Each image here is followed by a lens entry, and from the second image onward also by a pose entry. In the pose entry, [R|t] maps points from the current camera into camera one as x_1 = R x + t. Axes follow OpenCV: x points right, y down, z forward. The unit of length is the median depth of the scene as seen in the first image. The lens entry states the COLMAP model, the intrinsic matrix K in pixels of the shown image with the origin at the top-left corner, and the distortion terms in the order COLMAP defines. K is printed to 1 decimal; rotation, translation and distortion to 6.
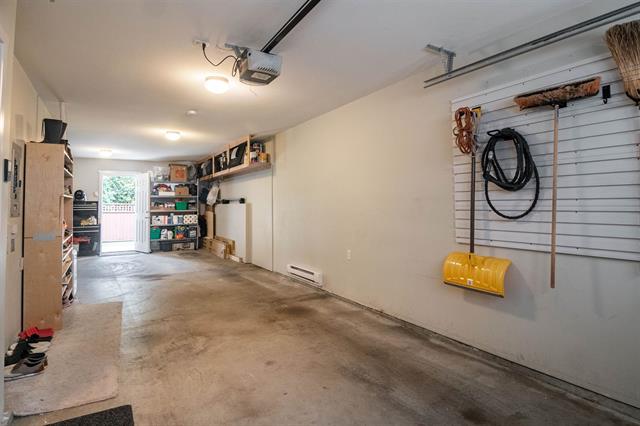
lens RADIAL K [[345.4, 0, 323.8], [0, 345.4, 214.5], [0, 0, 1]] dist [-0.024262, -0.001600]
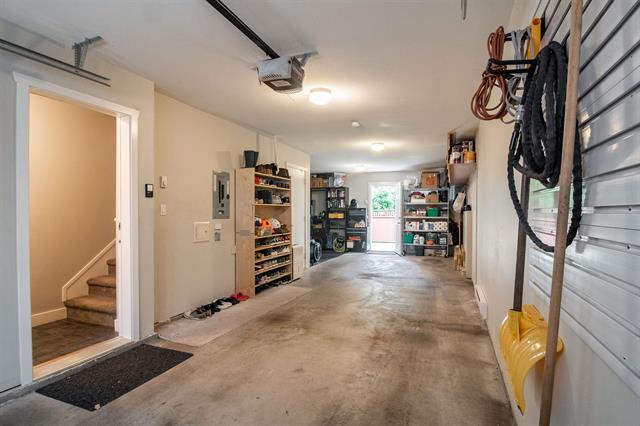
lens RADIAL K [[345.4, 0, 323.8], [0, 345.4, 214.5], [0, 0, 1]] dist [-0.024262, -0.001600]
pose [[0.602881, 0.014347, -0.797702, 0.210883], [-0.031718, 0.999479, -0.005996, -0.003754], [0.797201, 0.028916, 0.603021, 0.141746]]
